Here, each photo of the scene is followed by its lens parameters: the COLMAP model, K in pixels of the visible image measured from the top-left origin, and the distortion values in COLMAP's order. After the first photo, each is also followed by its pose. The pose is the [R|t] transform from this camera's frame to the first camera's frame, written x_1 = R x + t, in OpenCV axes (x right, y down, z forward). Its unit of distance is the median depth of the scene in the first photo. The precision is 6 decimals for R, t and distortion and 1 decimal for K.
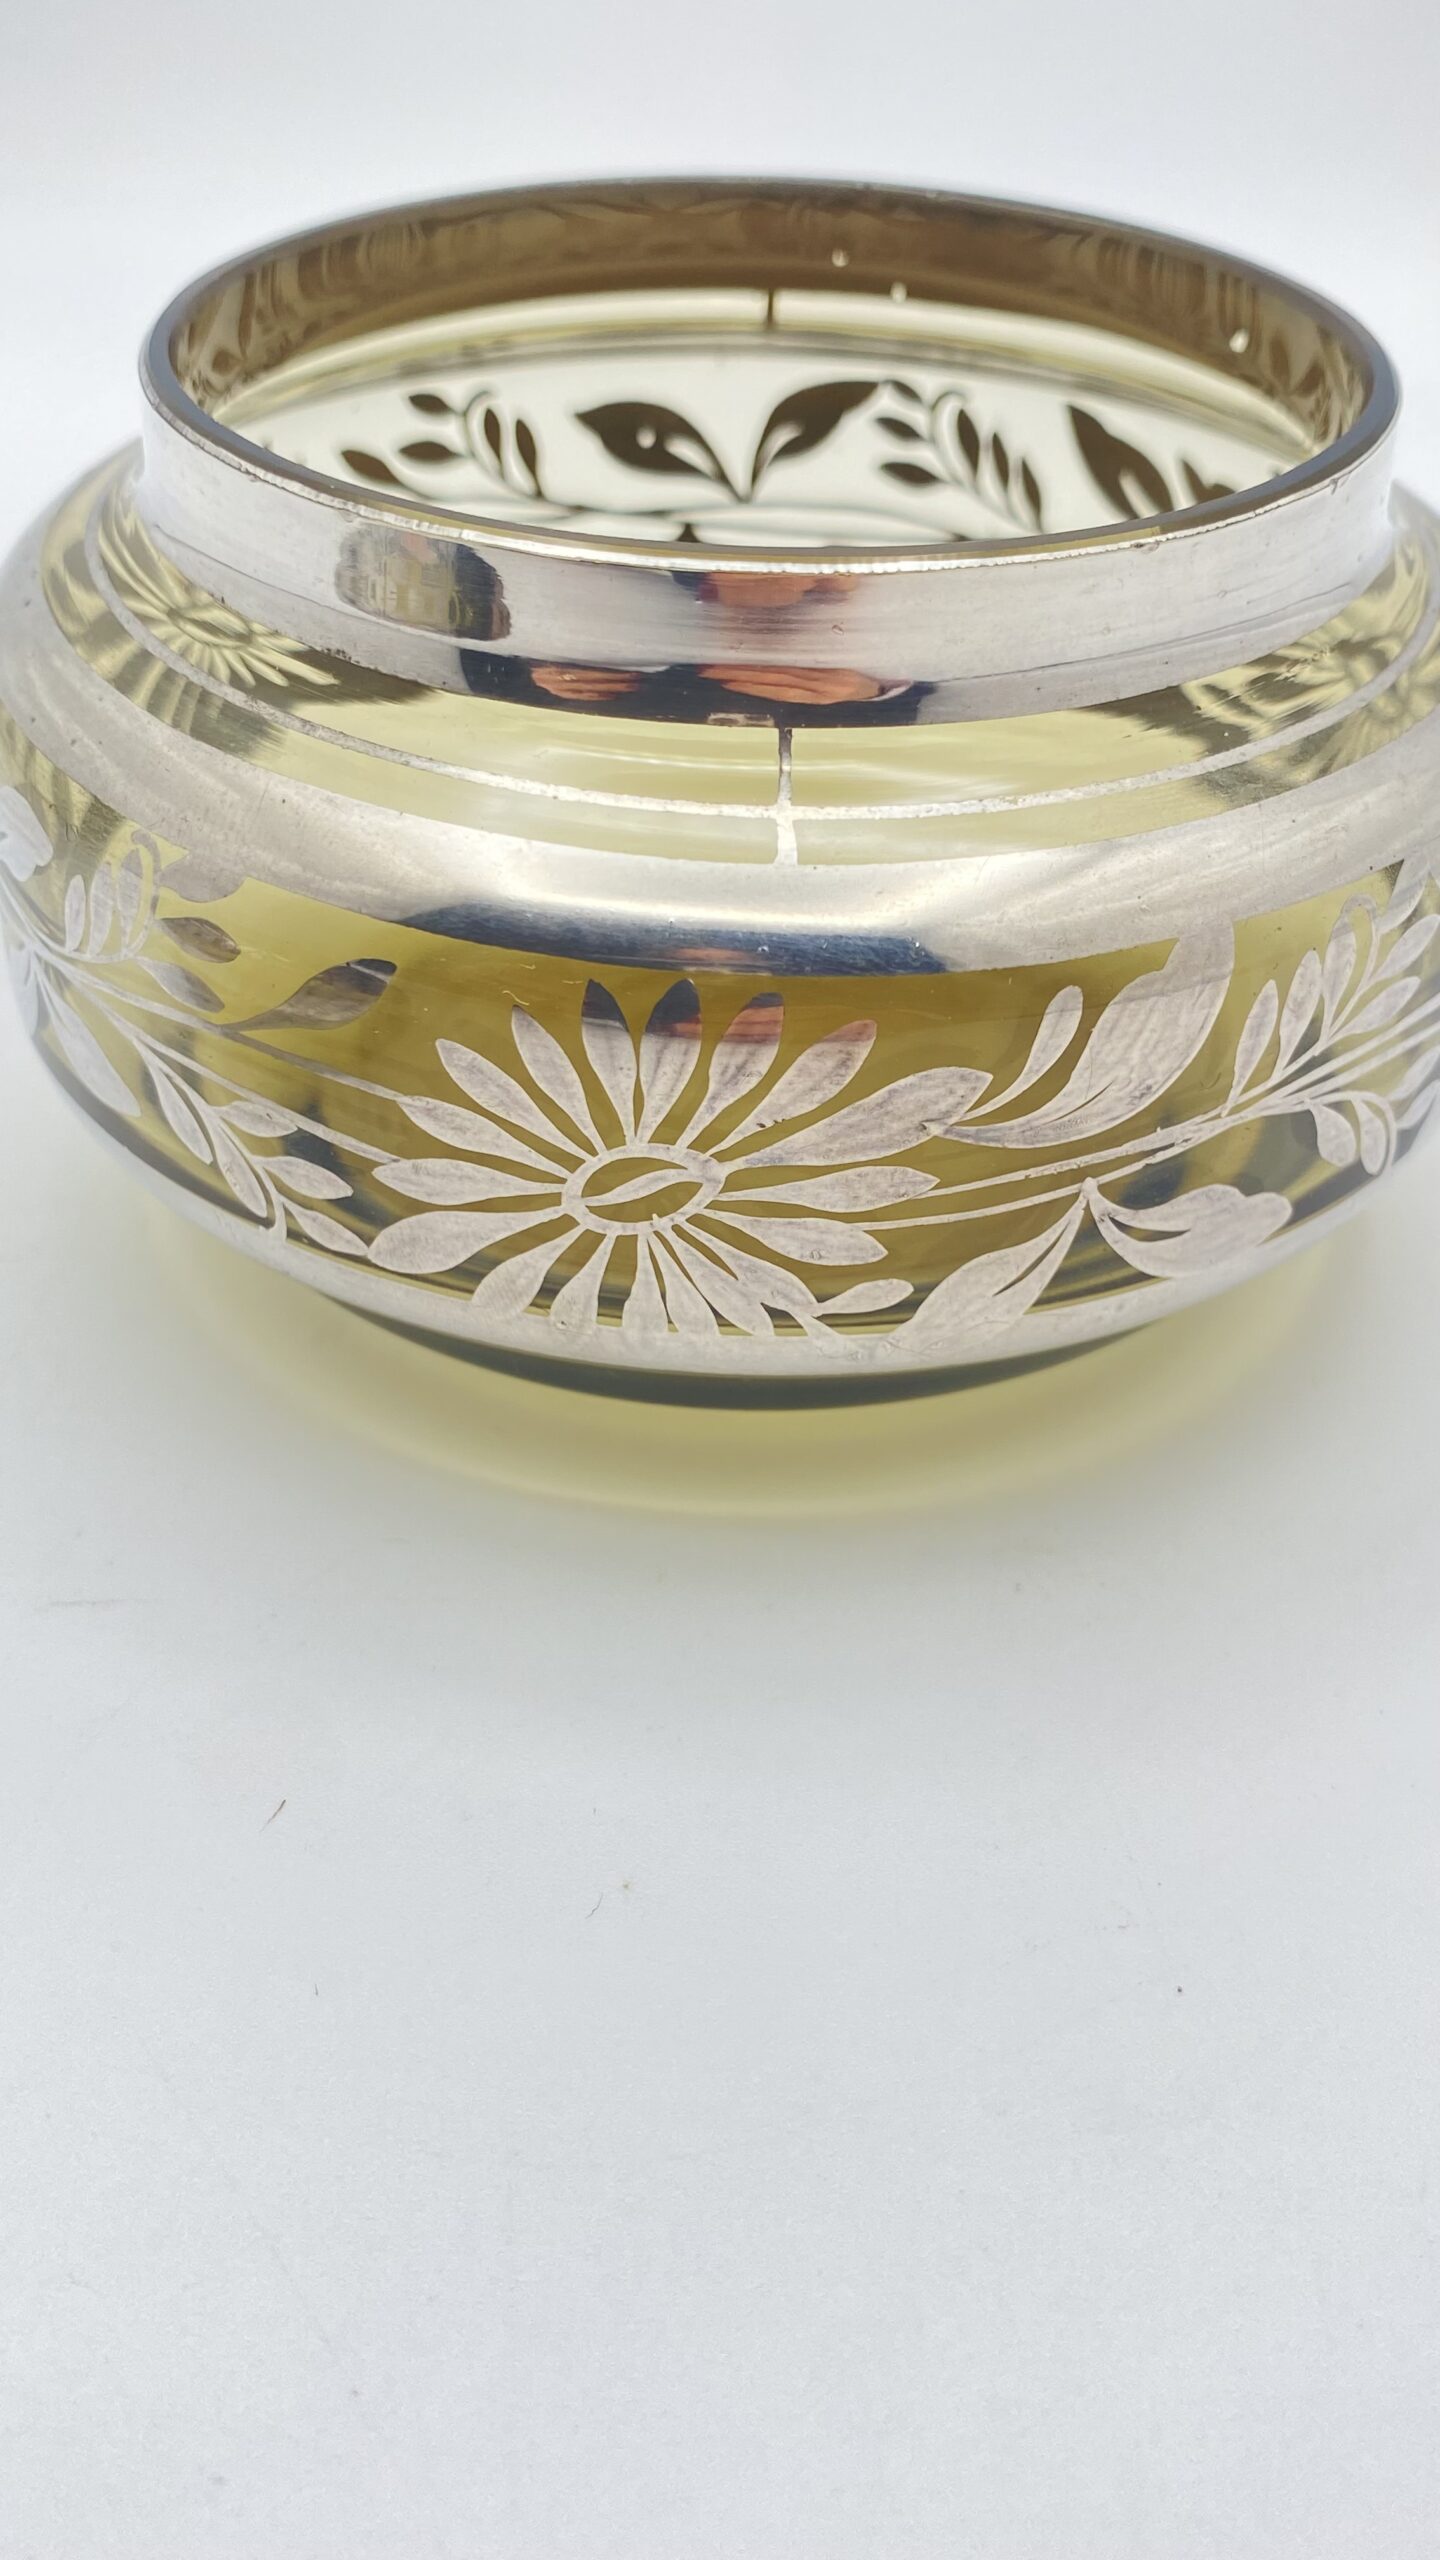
lens RADIAL K [[2564.6, 0, 703.2], [0, 2564.6, 1285.1], [0, 0, 1]] dist [0.059330, 0.000000]
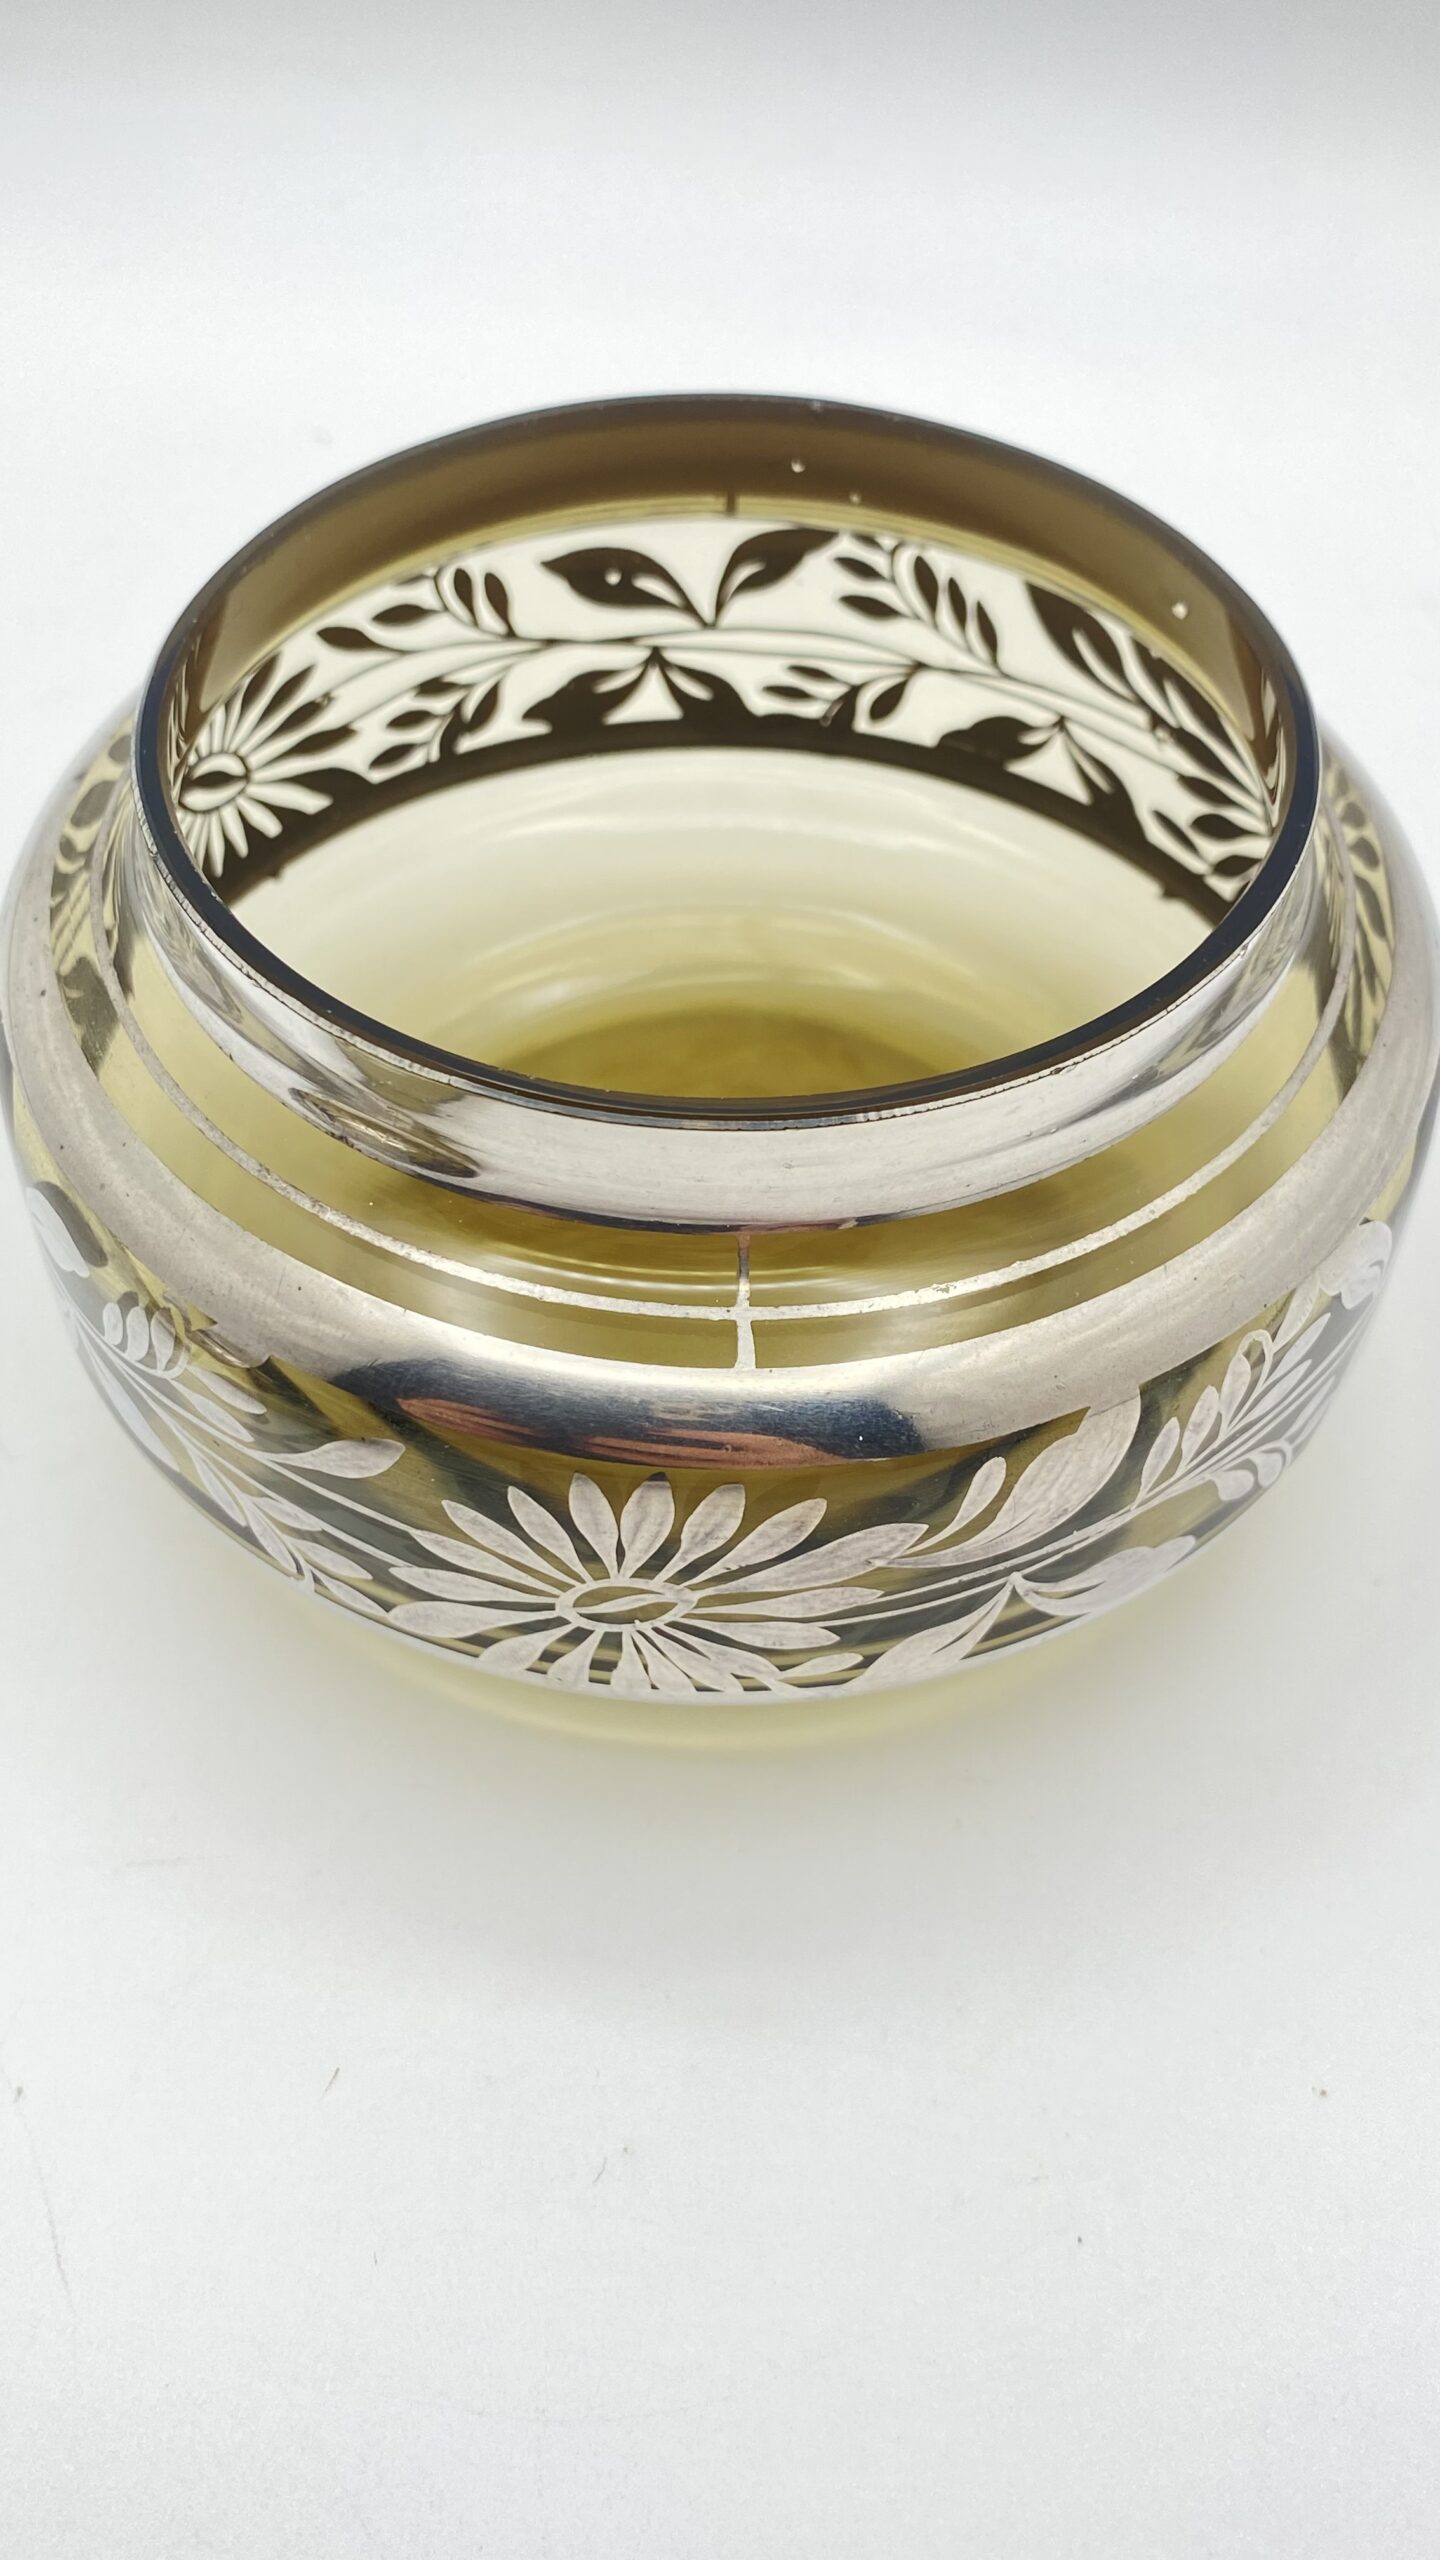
lens RADIAL K [[2564.6, 0, 734.8], [0, 2564.6, 1272.6], [0, 0, 1]] dist [0.059330, 0.000000]
pose [[0.999769, -0.018876, 0.010245, 0.015762], [0.016211, 0.976147, 0.216507, -0.419759], [-0.014088, -0.216291, 0.976227, -0.090952]]
